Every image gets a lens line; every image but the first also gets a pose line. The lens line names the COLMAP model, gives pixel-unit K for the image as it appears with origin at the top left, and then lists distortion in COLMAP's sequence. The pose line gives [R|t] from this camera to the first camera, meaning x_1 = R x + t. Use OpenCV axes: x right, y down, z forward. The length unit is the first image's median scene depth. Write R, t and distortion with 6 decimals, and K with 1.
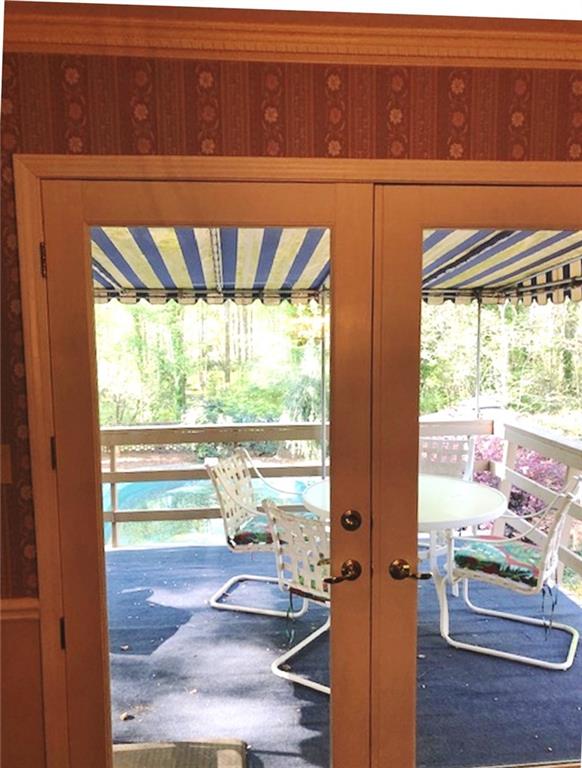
lens RADIAL K [[672.5, 0, 287.7], [0, 672.5, 390.1], [0, 0, 1]] dist [-0.001426, -0.002638]
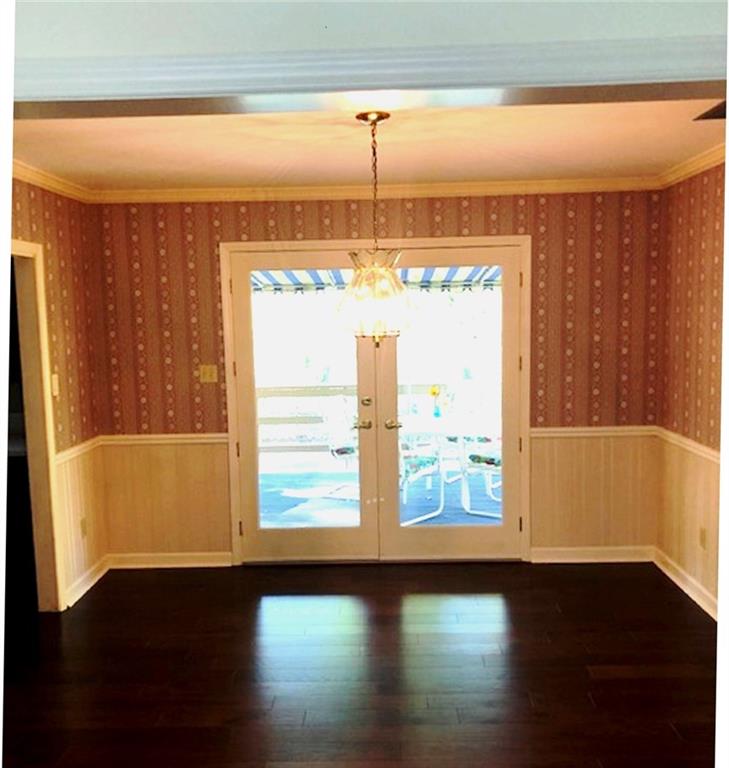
lens RADIAL K [[734.4, 0, 365.9], [0, 734.4, 380.7], [0, 0, 1]] dist [-0.001166, 0.000000]
pose [[0.994731, 0.000465, -0.102519, 0.189937], [-0.000057, 0.999992, 0.003985, 0.065870], [0.102520, -0.003958, 0.994723, -0.774299]]
